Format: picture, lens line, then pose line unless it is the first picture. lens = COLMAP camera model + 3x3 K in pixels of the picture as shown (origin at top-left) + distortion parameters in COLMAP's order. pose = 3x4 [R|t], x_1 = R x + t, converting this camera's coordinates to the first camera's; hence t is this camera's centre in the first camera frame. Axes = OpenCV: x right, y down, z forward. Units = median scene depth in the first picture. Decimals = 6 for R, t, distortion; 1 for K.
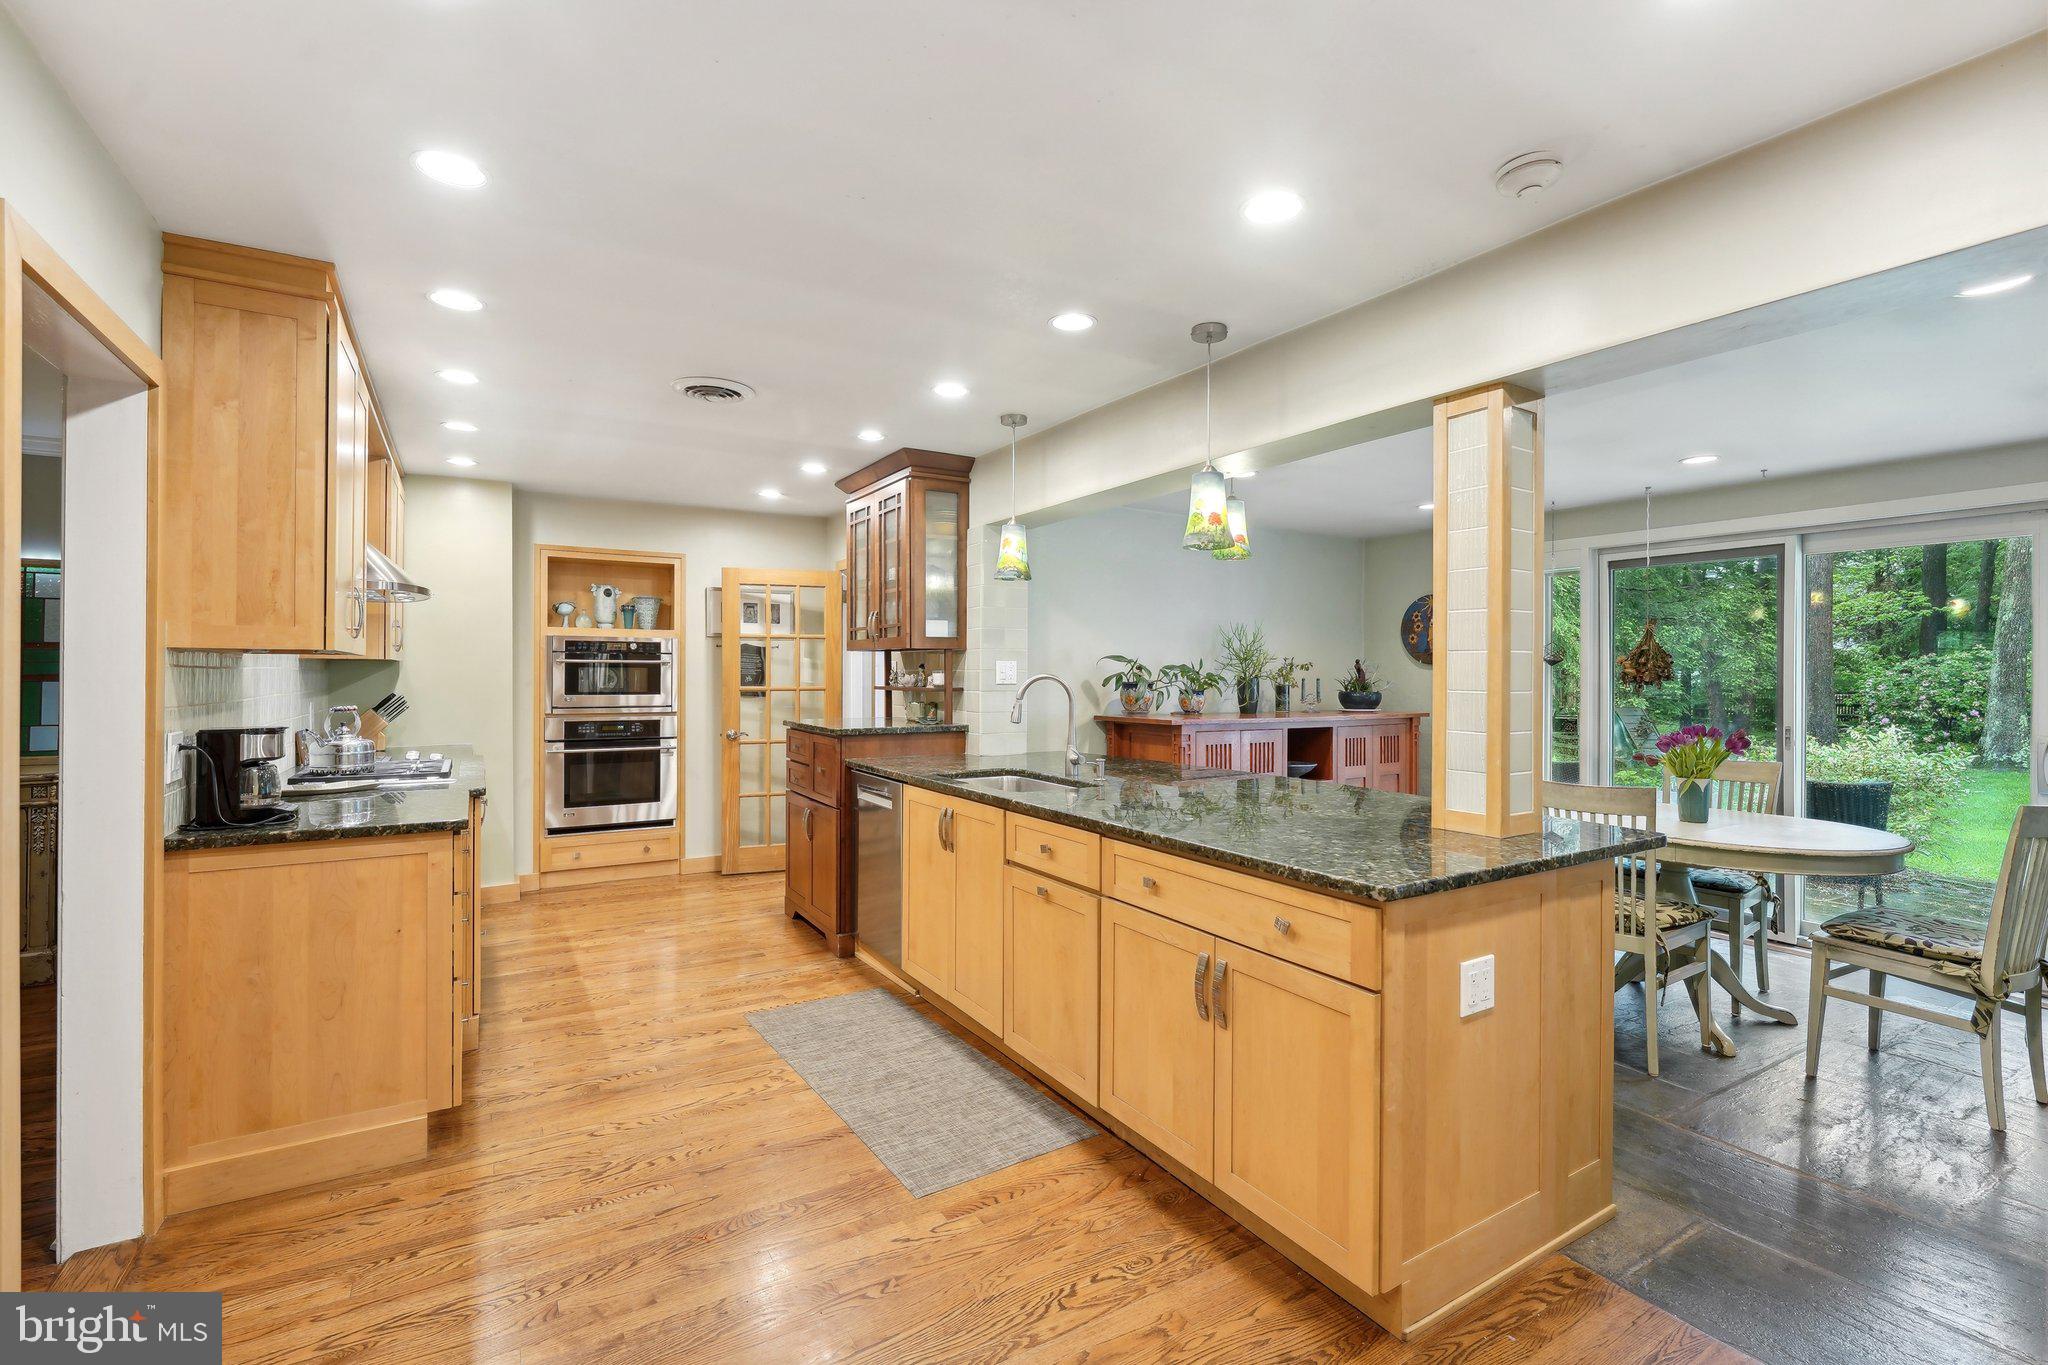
lens RADIAL K [[897.1, 0, 1012.9], [0, 897.1, 675.8], [0, 0, 1]] dist [0.000200, -0.000154]
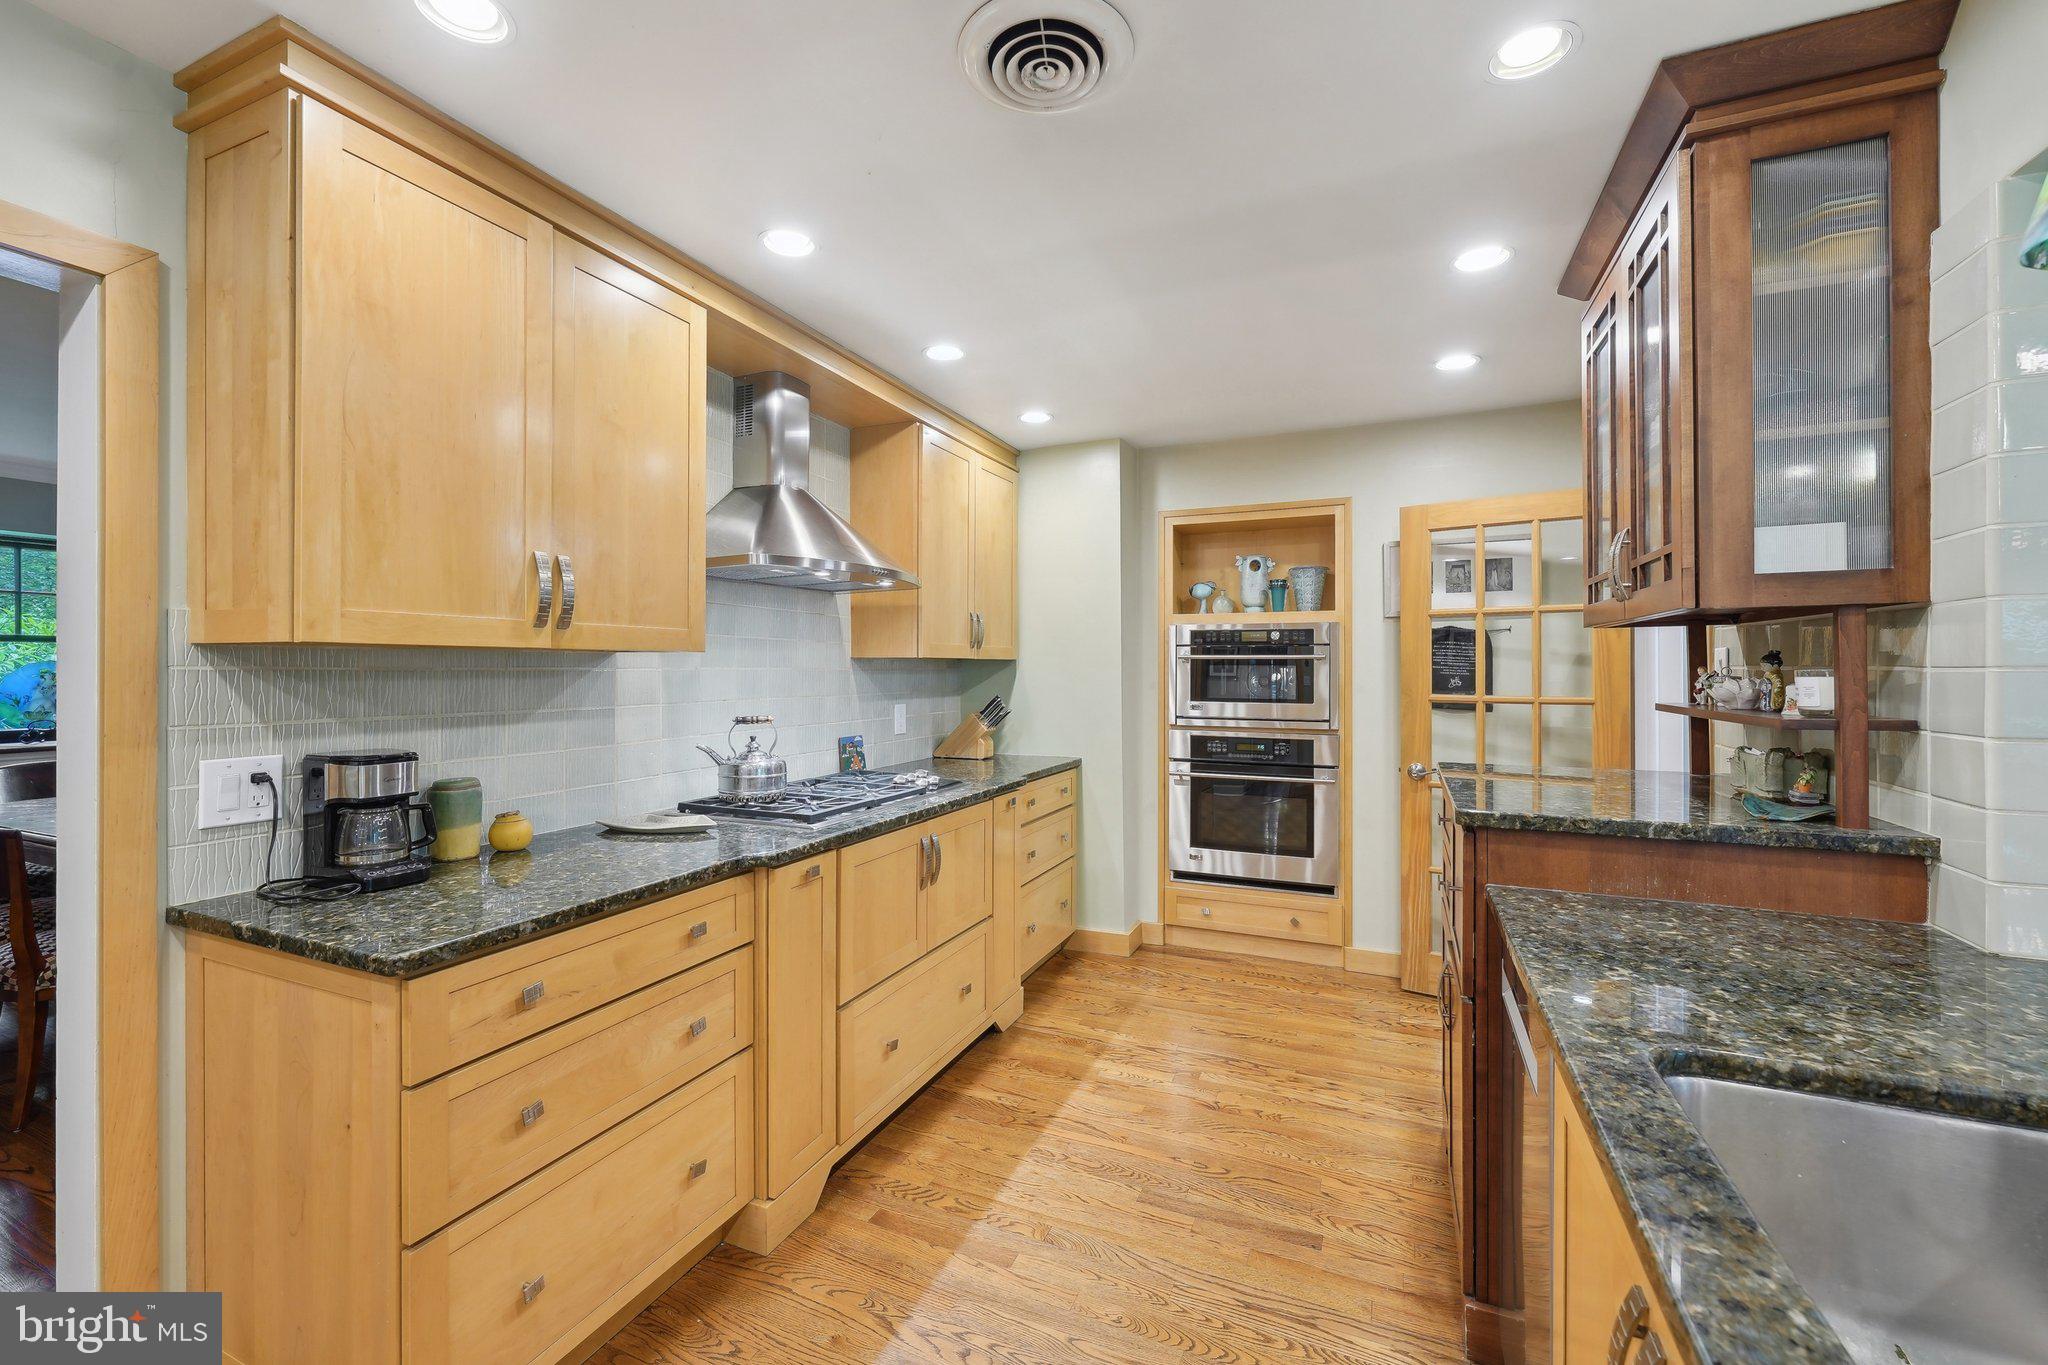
lens RADIAL K [[830.6, 0, 1023.4], [0, 830.6, 667.2], [0, 0, 1]] dist [-0.003529, 0.000069]
pose [[0.580441, -0.004889, -0.814288, 0.000795], [-0.000638, 0.999979, -0.006459, -0.003403], [0.814302, 0.004268, 0.580426, 0.465592]]
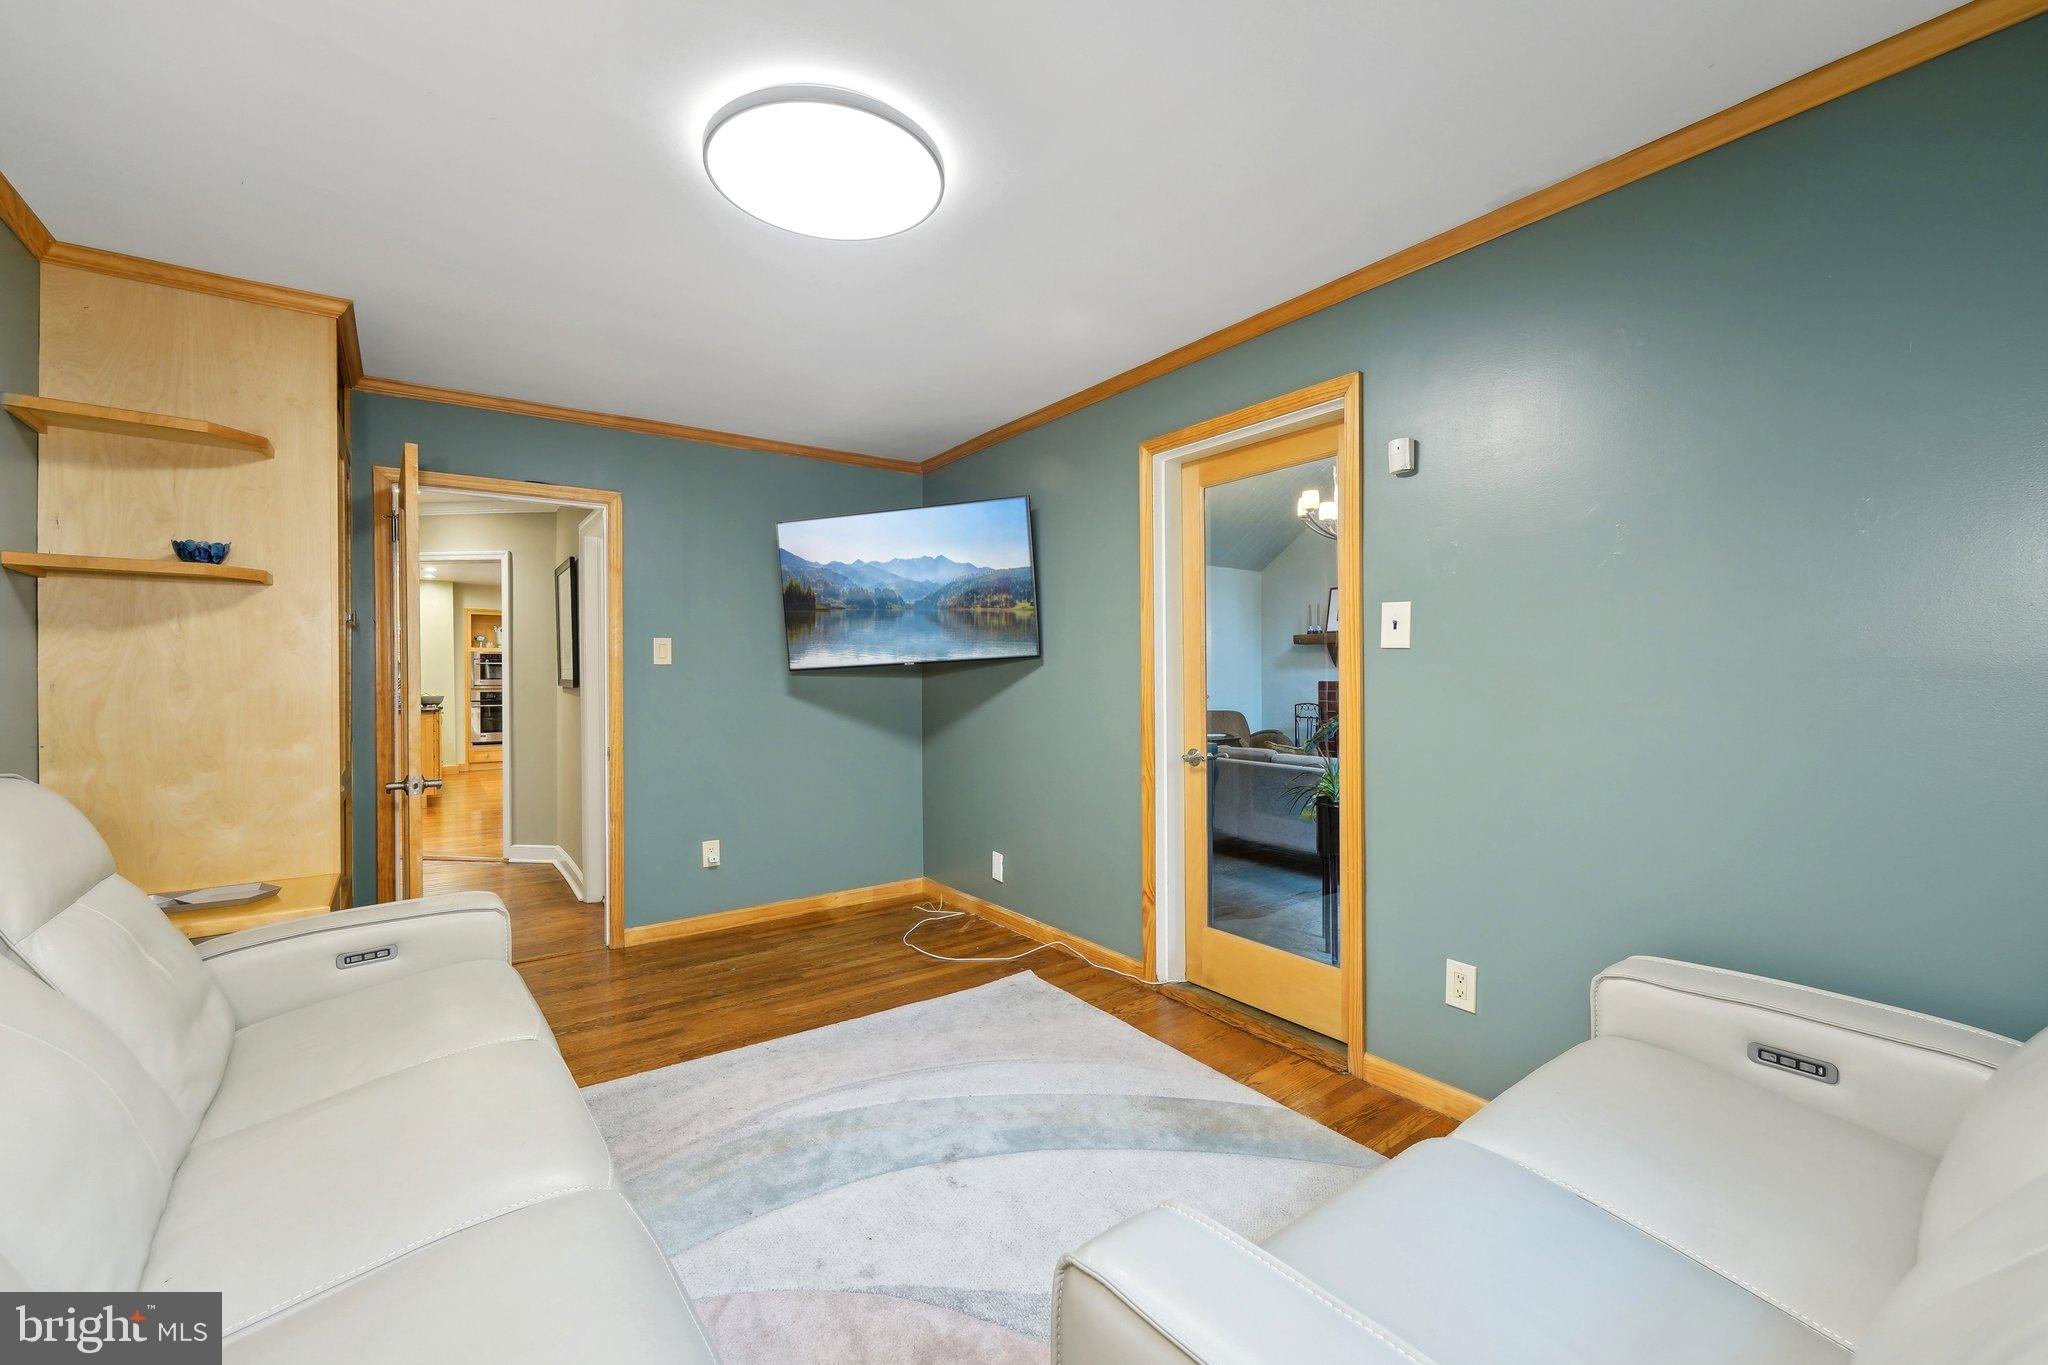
lens RADIAL K [[830.6, 0, 1019.2], [0, 830.6, 682.9], [0, 0, 1]] dist [-0.003529, 0.000069]
pose [[0.996533, -0.008372, 0.082772, 0.607211], [0.007759, 0.999940, 0.007720, 0.024516], [-0.082831, -0.007051, 0.996539, -1.058358]]
